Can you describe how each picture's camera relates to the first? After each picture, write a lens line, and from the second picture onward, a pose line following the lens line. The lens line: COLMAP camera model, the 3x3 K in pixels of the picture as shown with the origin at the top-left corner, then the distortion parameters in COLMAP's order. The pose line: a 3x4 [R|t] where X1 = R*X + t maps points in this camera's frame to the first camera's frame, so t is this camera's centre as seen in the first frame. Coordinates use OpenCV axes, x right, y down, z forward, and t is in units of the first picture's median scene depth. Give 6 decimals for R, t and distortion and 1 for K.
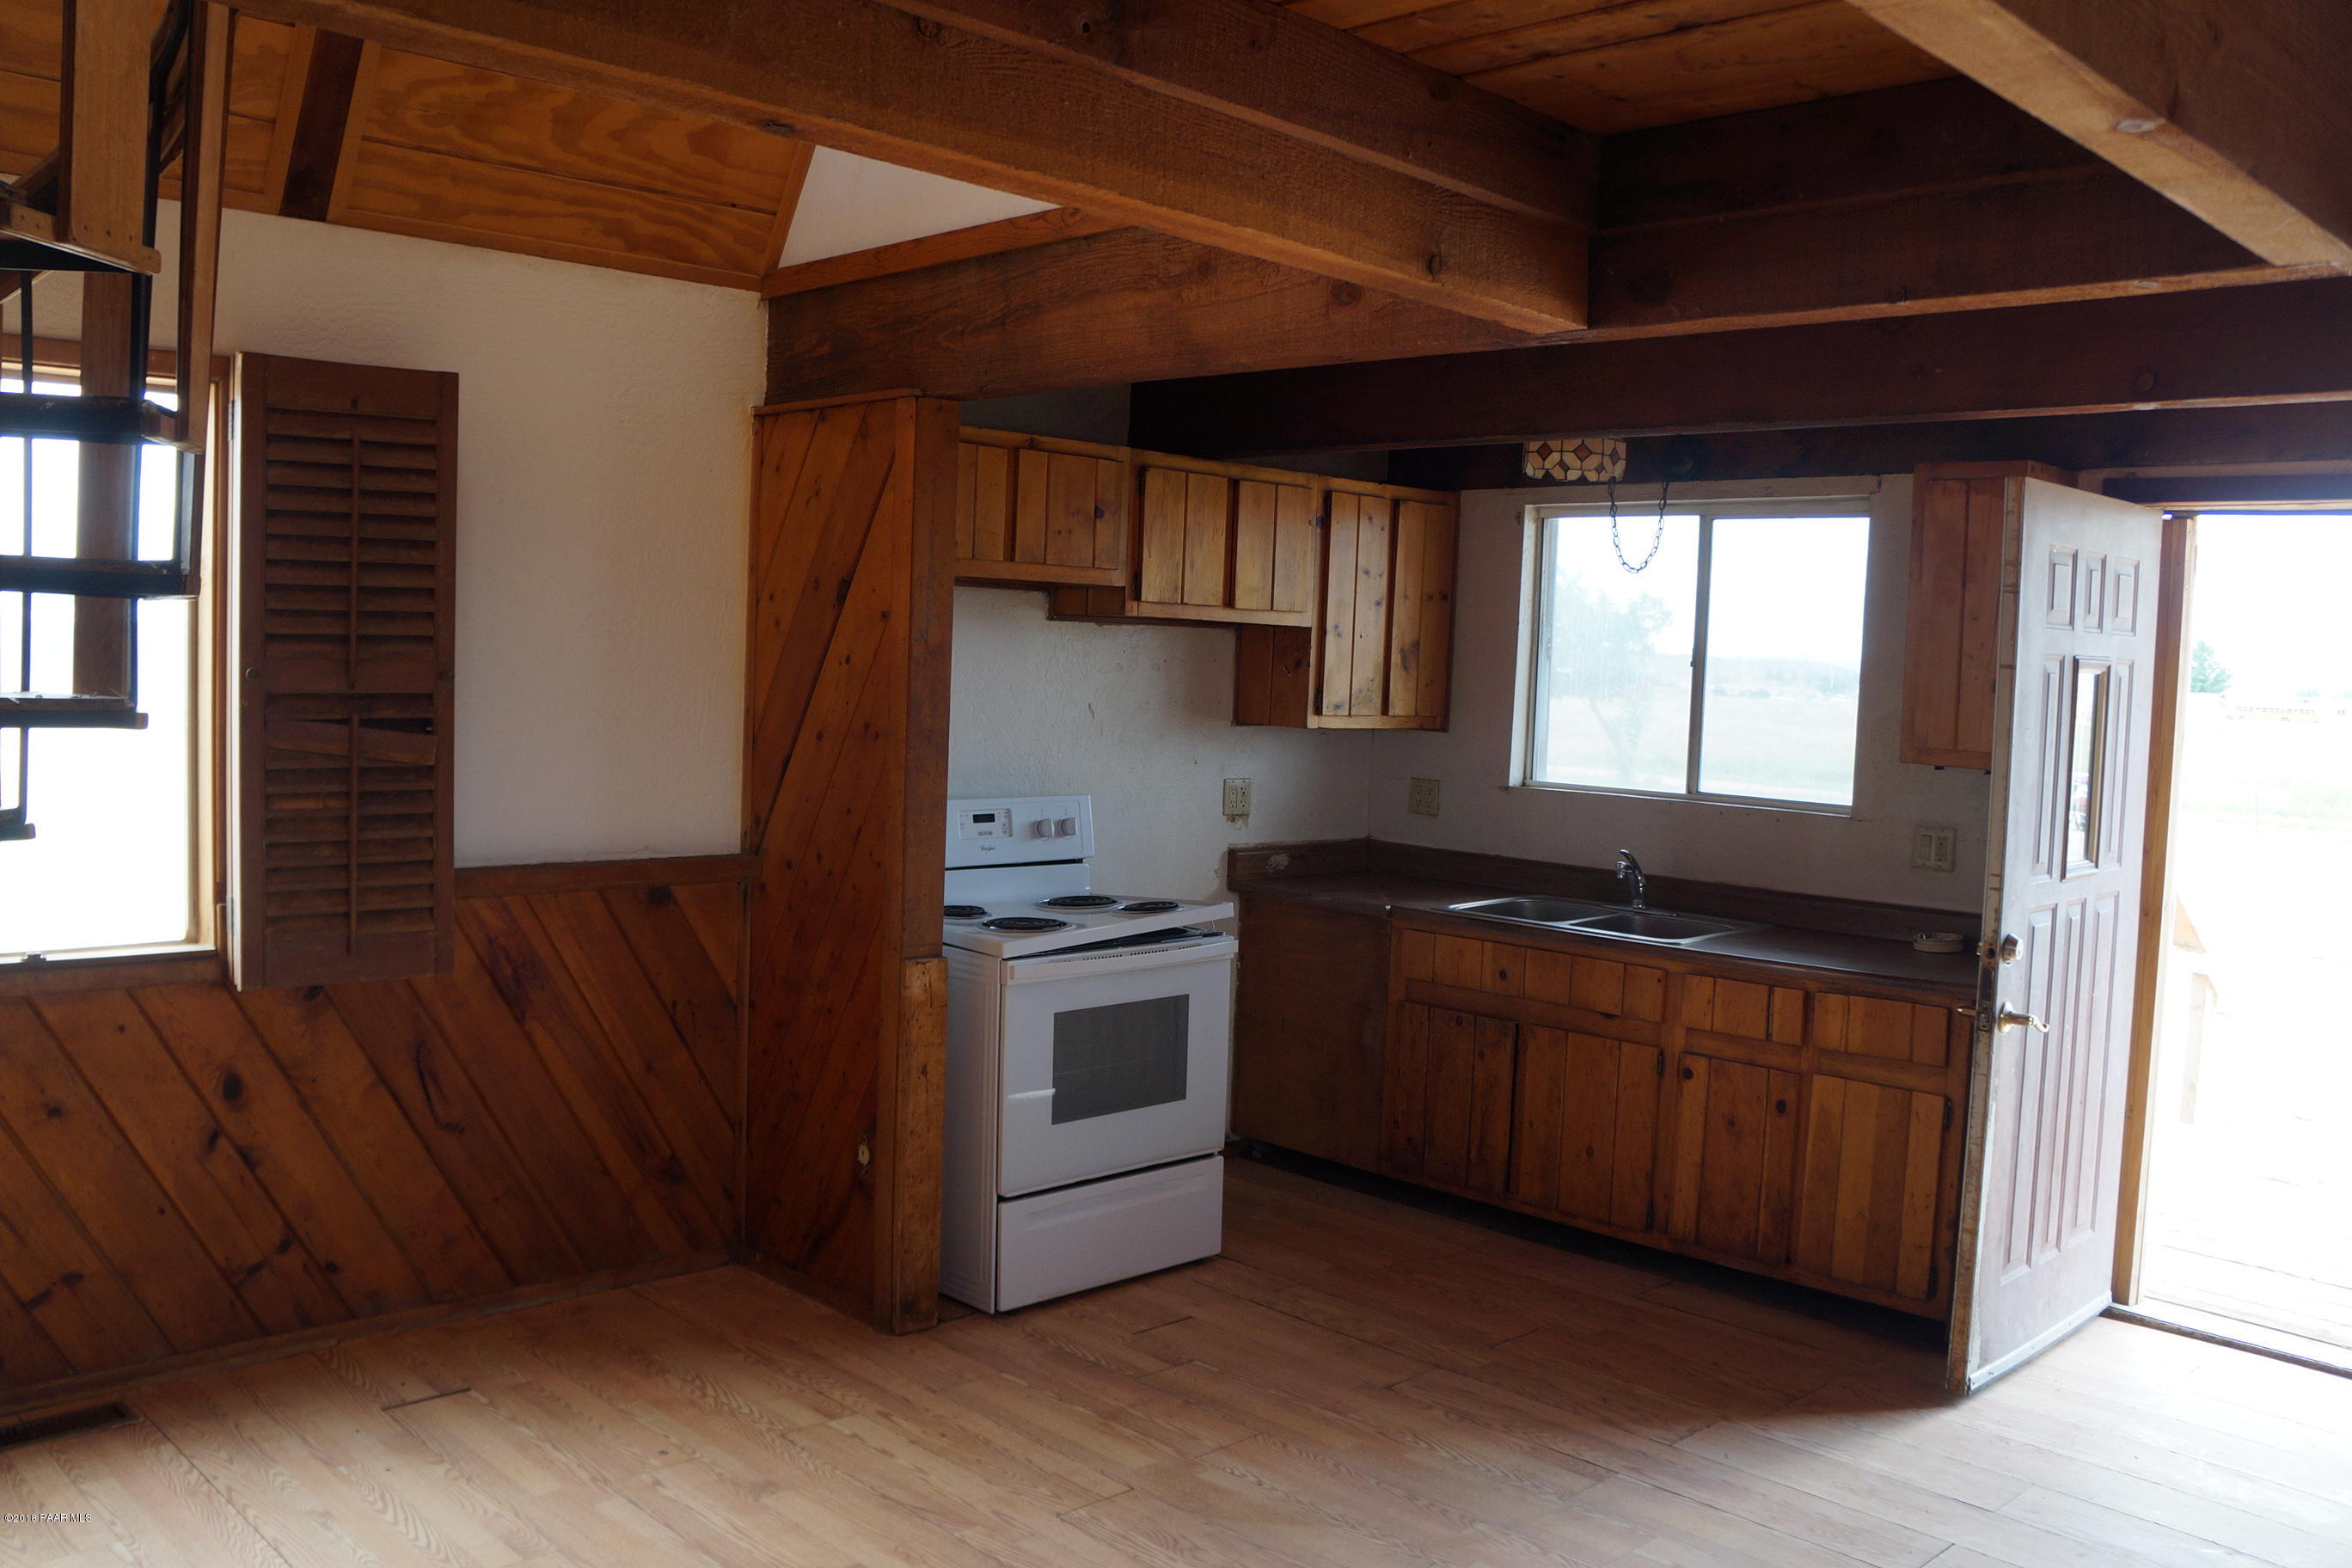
lens RADIAL K [[1936.9, 0, 1160.5], [0, 1936.9, 787.8], [0, 0, 1]] dist [-0.164287, 0.144894]
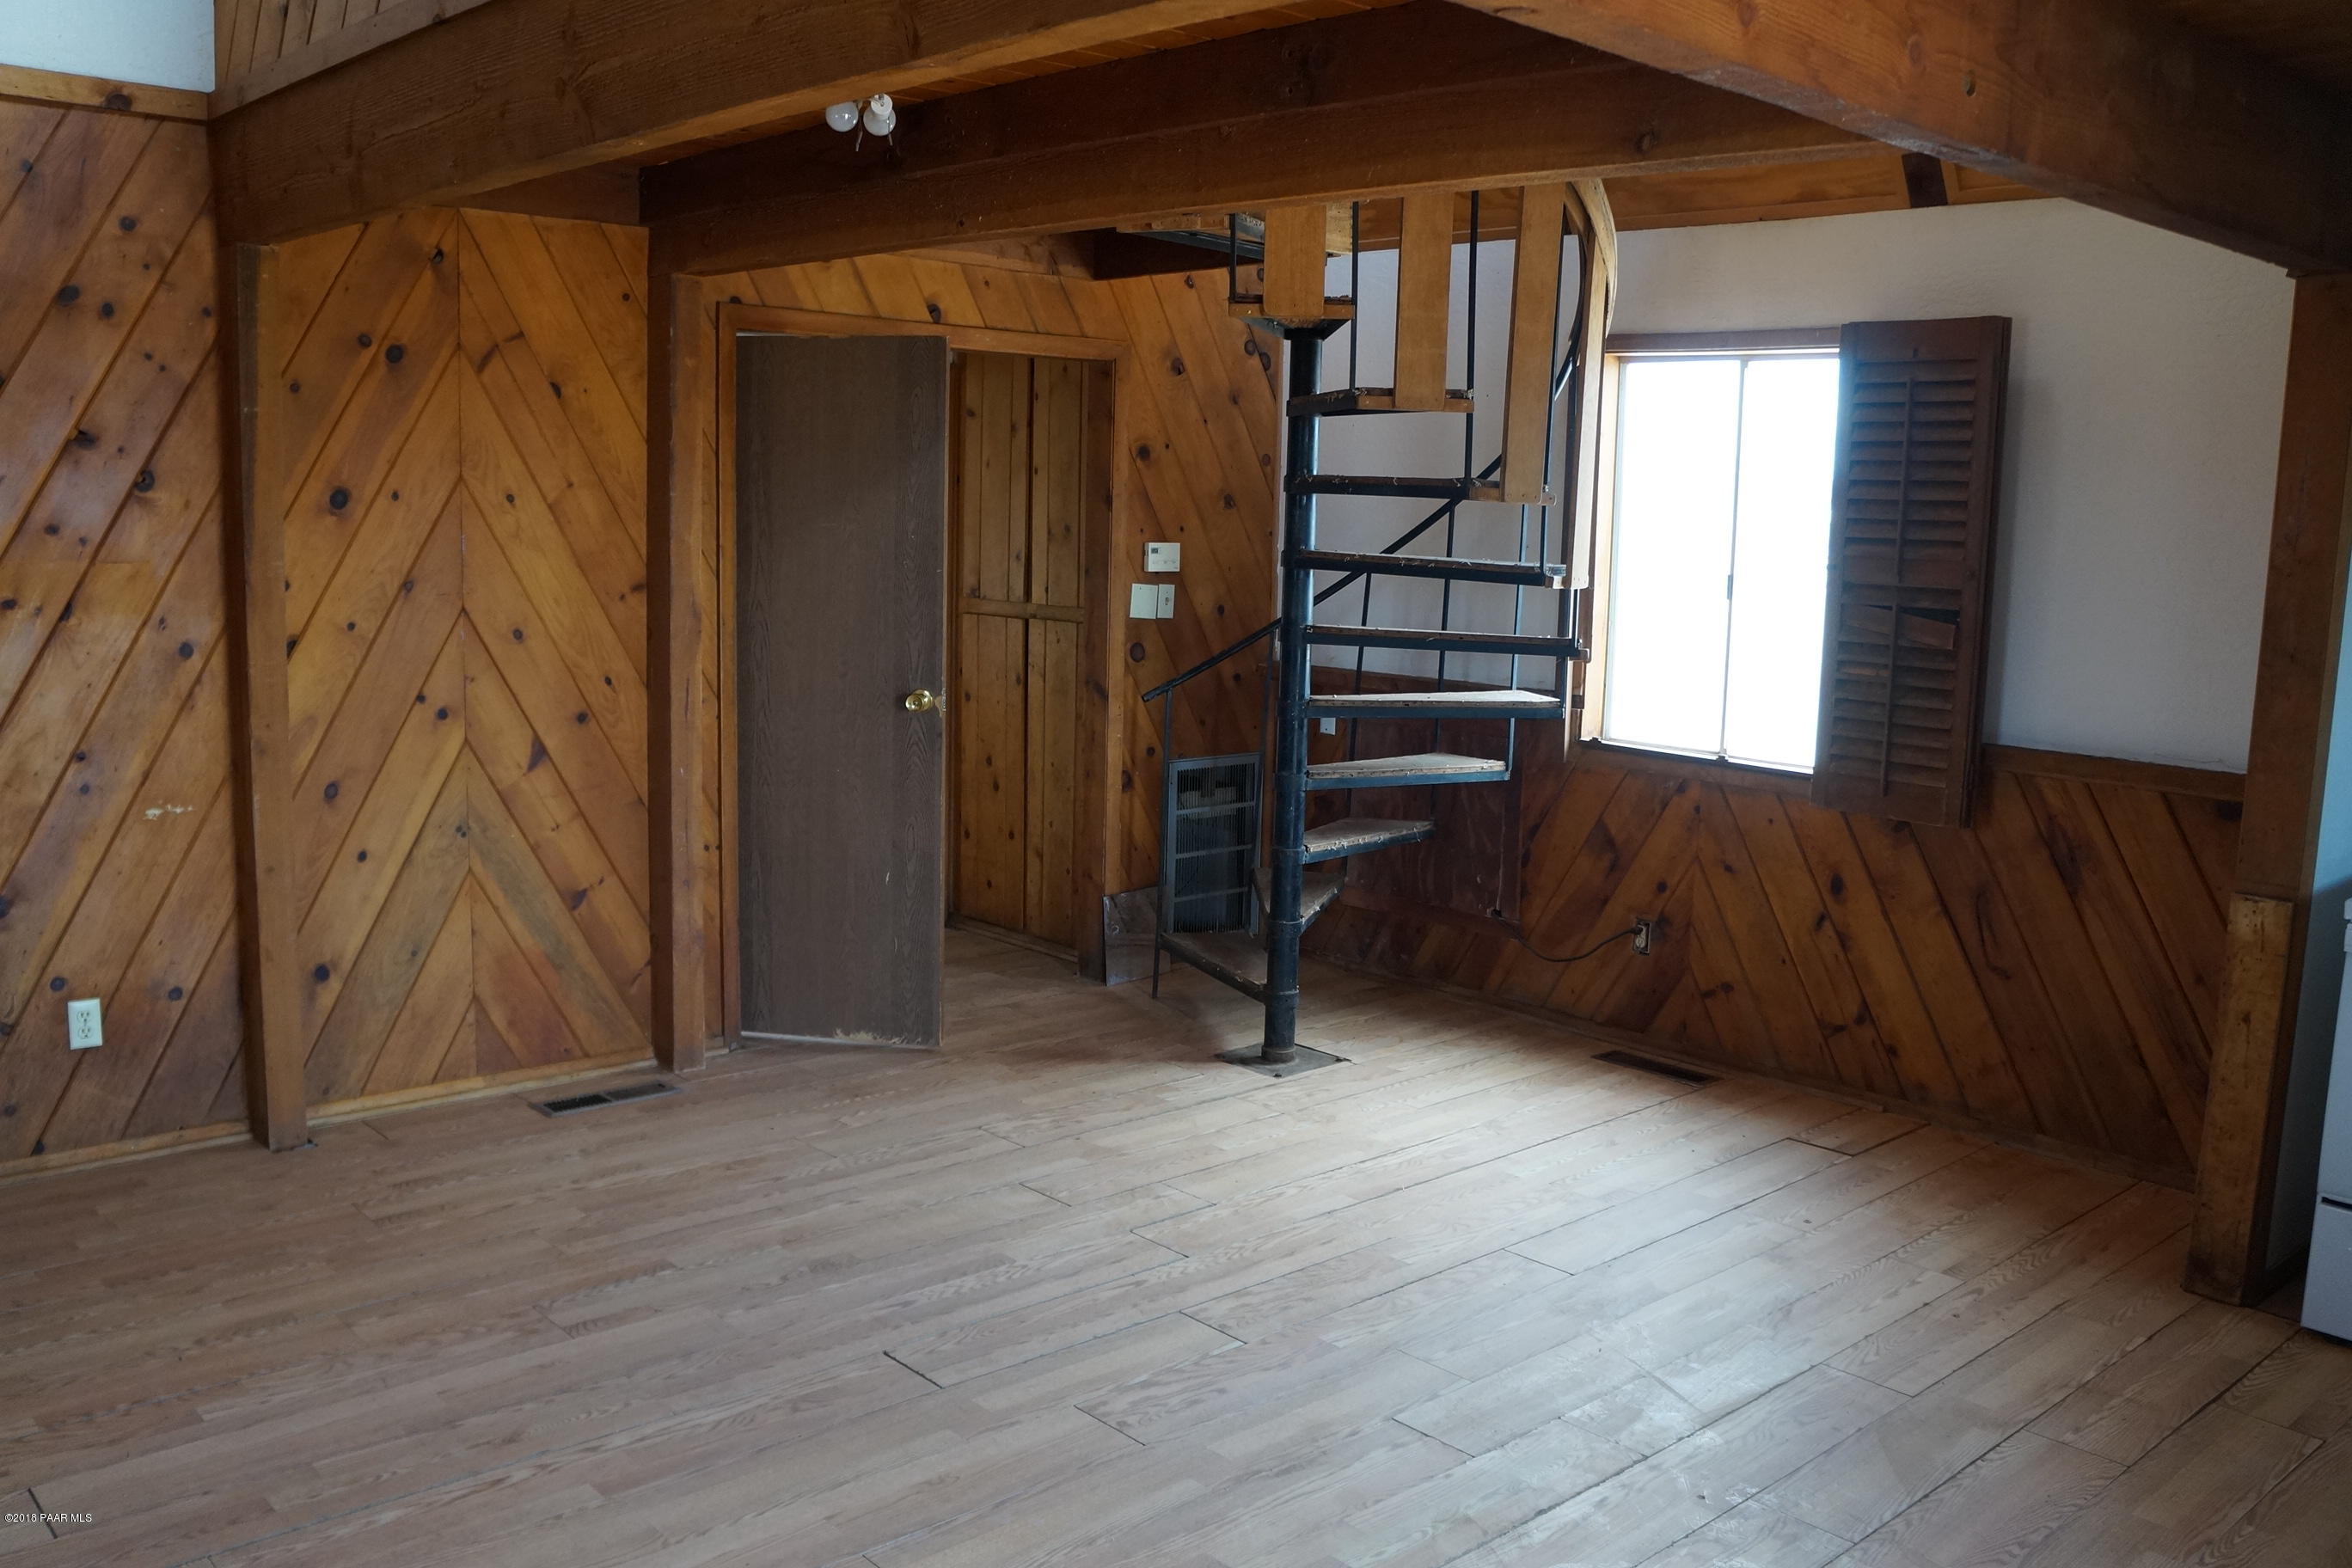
lens RADIAL K [[1936.9, 0, 1160.5], [0, 1936.9, 787.8], [0, 0, 1]] dist [-0.164287, 0.144894]
pose [[-0.016353, 0.114493, -0.993289, 0.817470], [-0.098092, 0.988446, 0.115550, -0.014711], [0.995043, 0.099324, -0.004933, 0.520356]]
